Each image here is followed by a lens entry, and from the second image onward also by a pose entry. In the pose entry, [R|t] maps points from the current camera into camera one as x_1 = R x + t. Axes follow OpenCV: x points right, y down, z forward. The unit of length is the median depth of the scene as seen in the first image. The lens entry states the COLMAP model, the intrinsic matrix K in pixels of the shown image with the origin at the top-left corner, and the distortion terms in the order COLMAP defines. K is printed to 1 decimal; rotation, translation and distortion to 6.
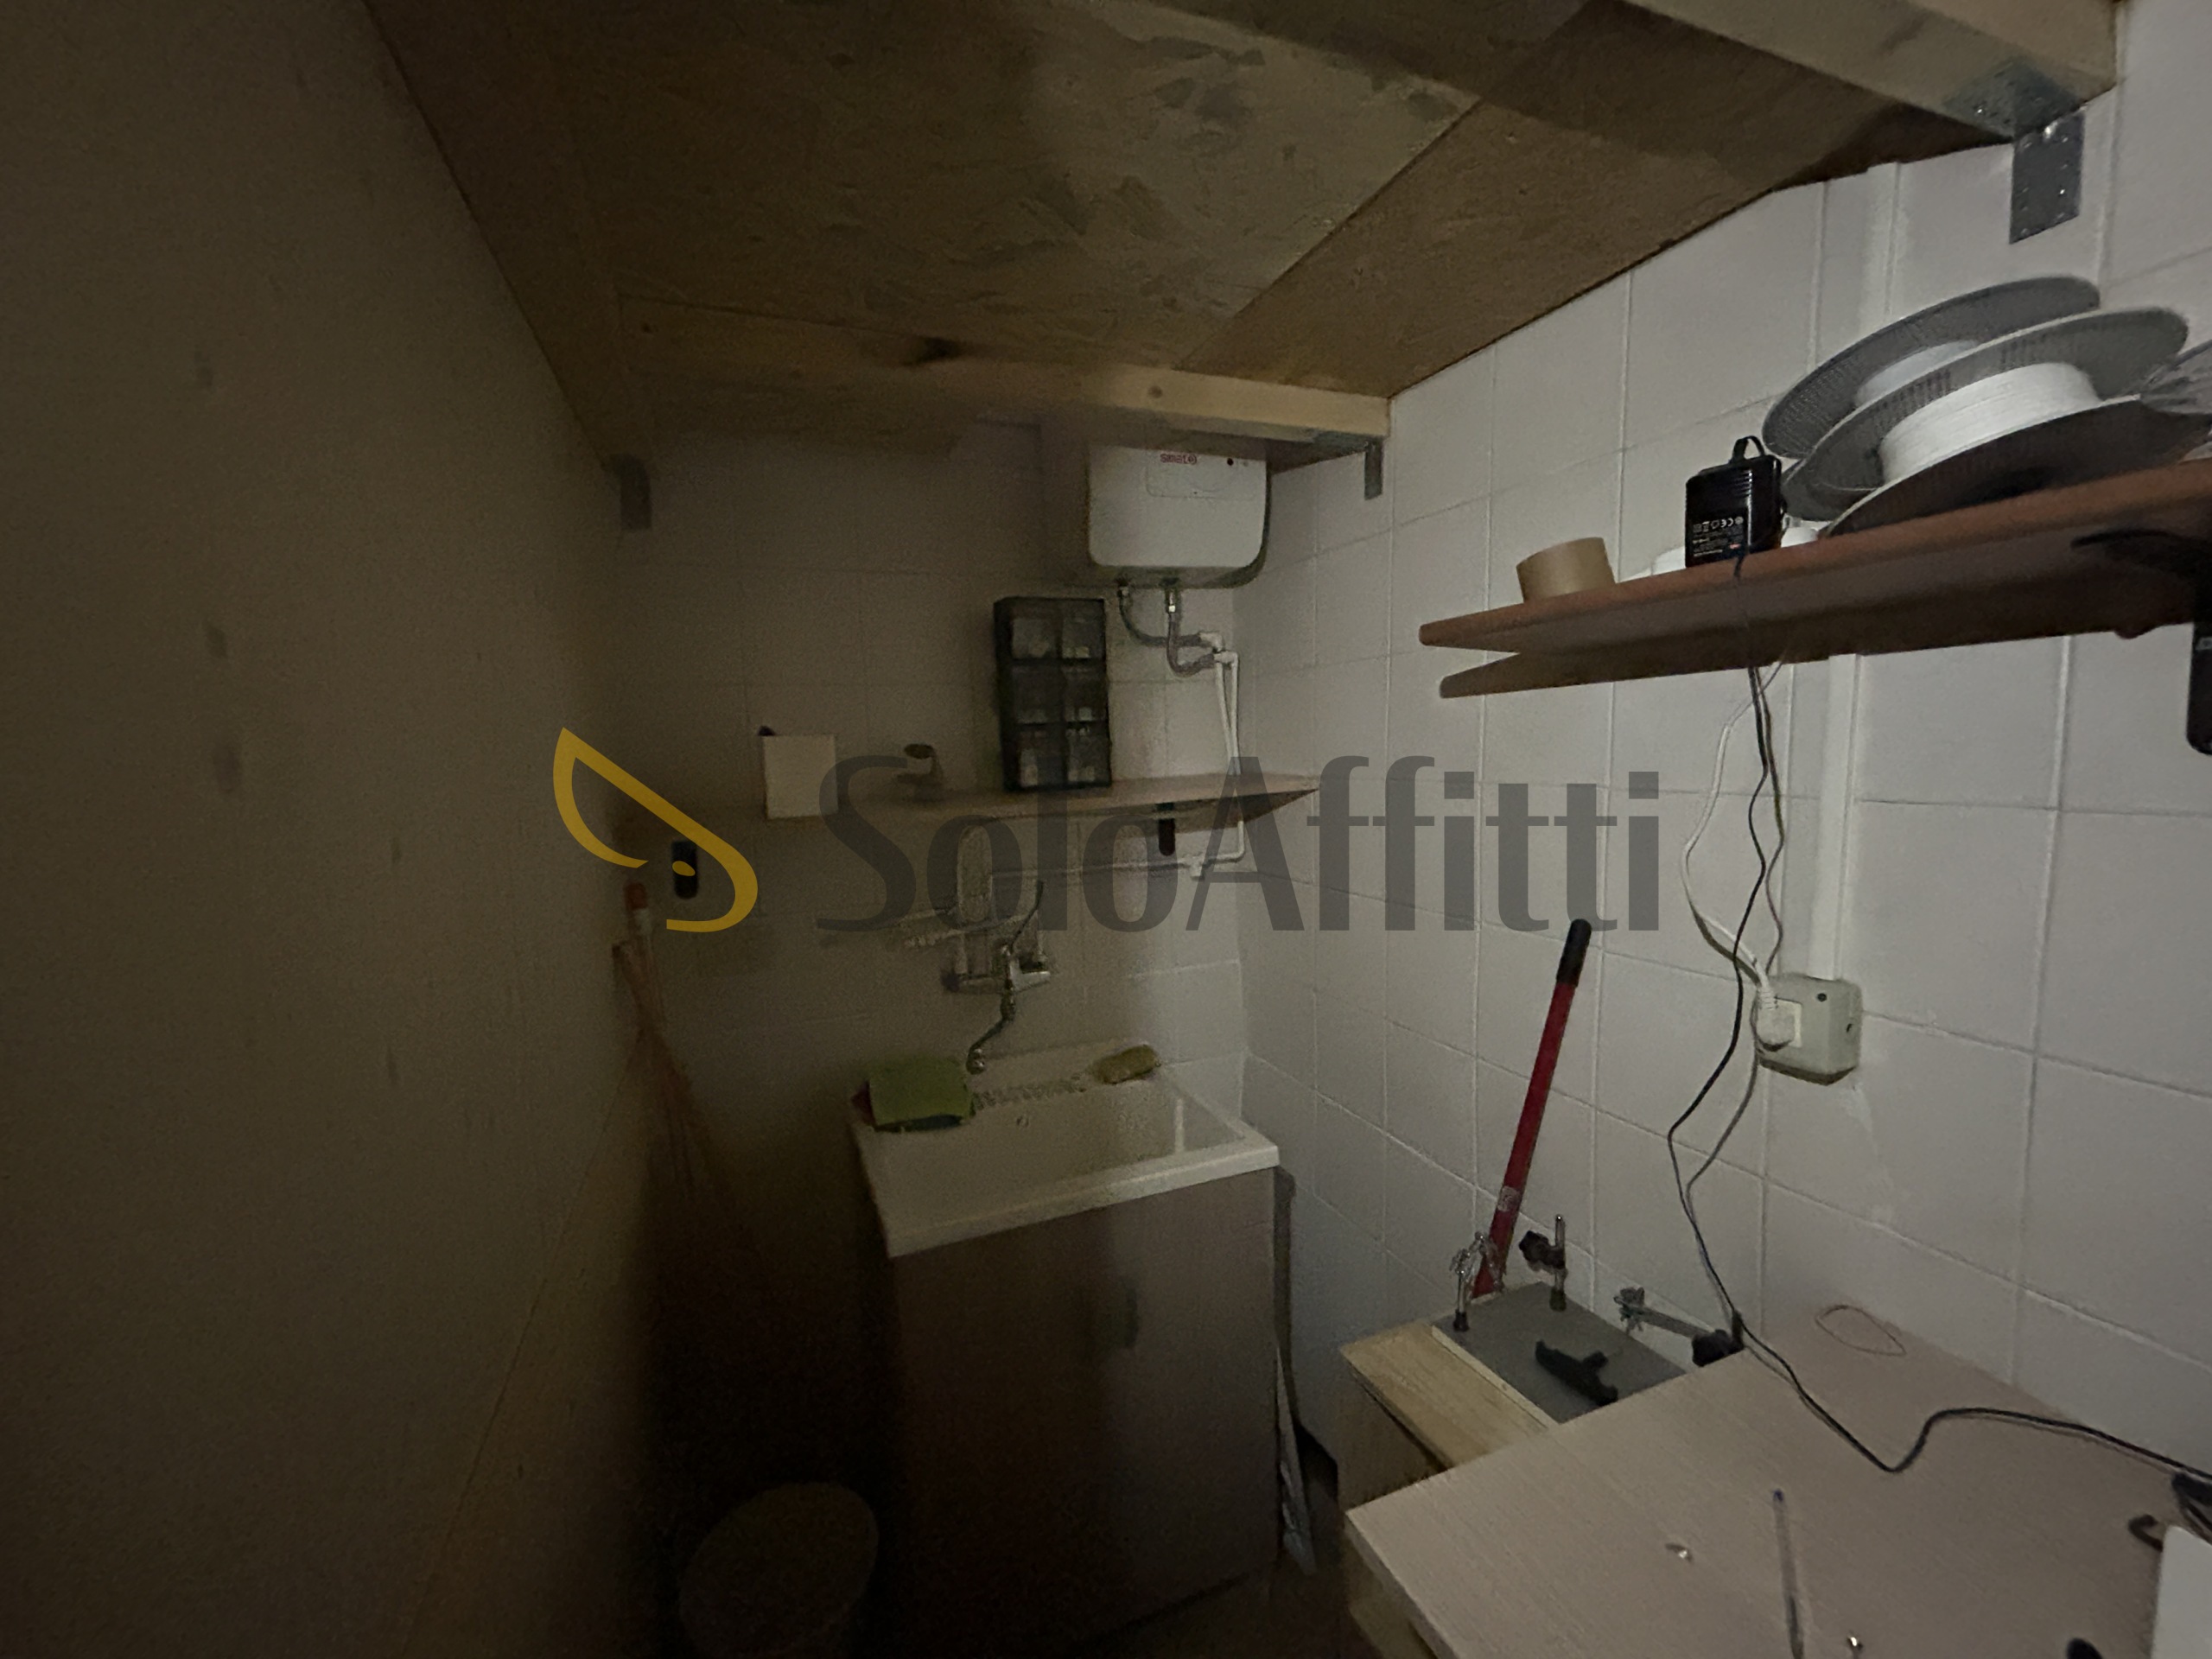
lens RADIAL K [[891.4, 0, 1121.8], [0, 891.4, 812.4], [0, 0, 1]] dist [0.002744, -0.000199]
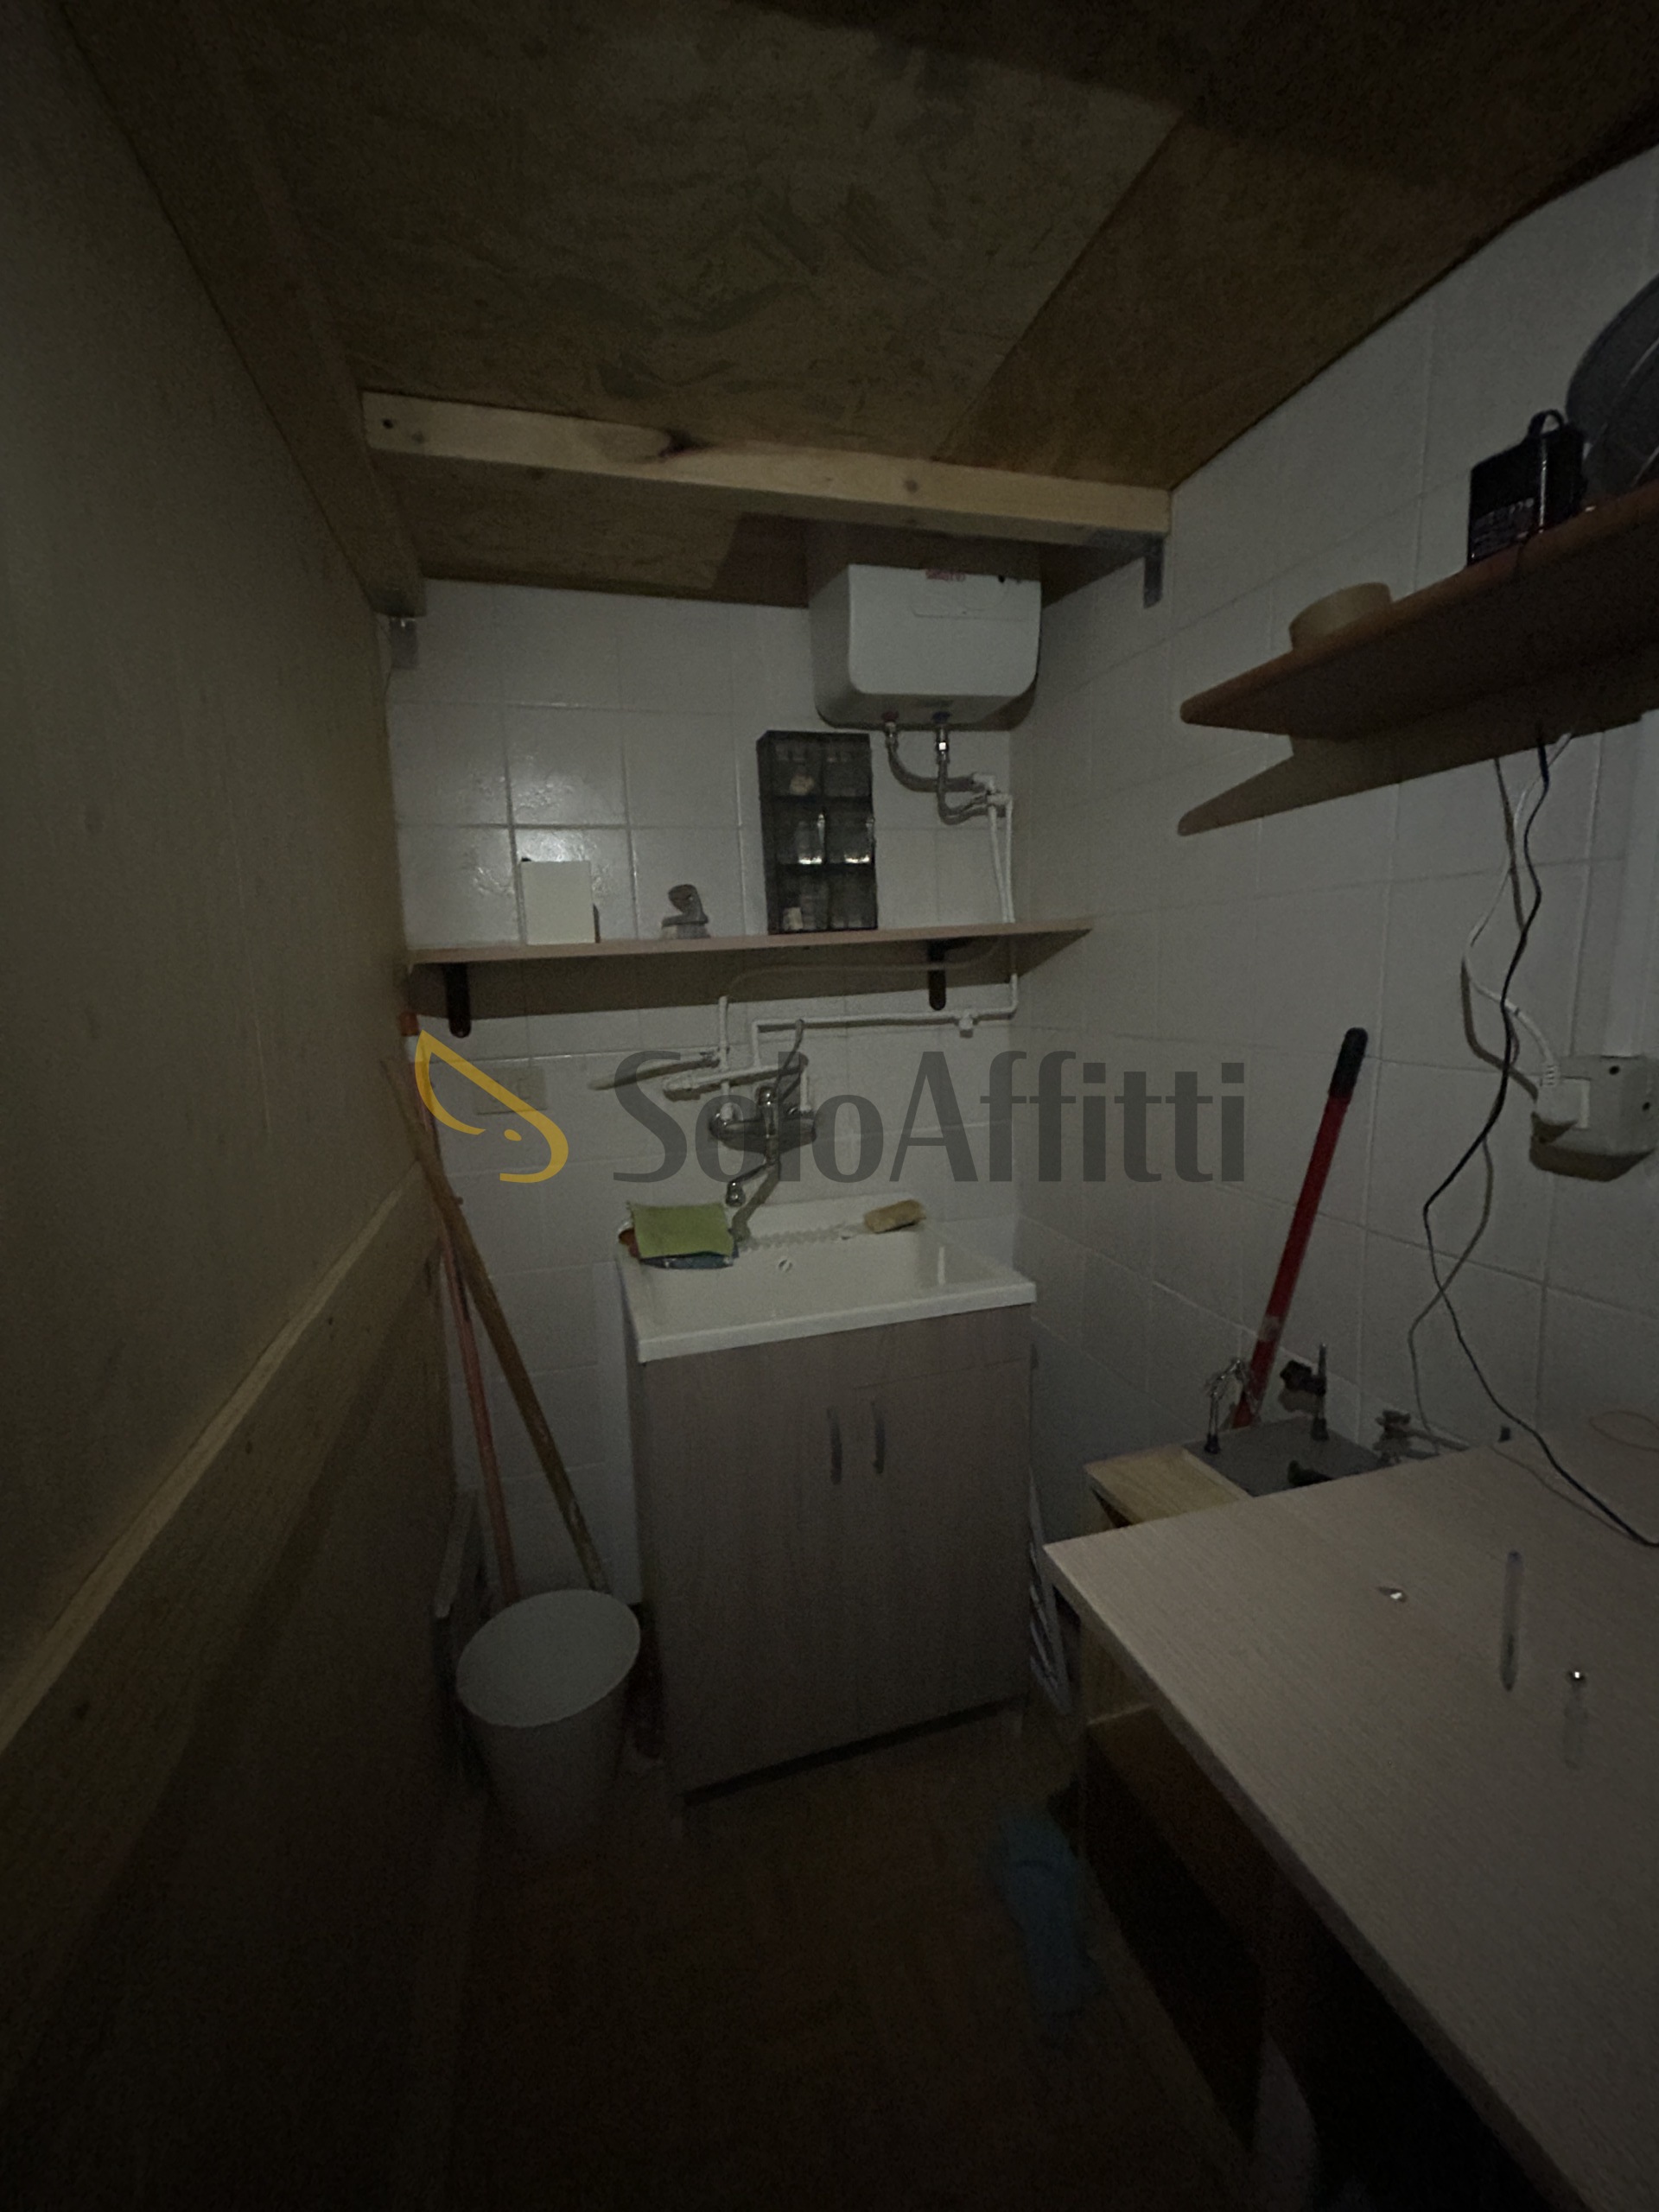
lens RADIAL K [[891.4, 0, 848.3], [0, 891.4, 1095.3], [0, 0, 1]] dist [0.002744, -0.000199]
pose [[0.995291, 0.009046, -0.096508, 0.073683], [-0.003955, 0.998597, 0.052807, 0.135505], [0.096850, -0.052177, 0.993930, 0.019507]]
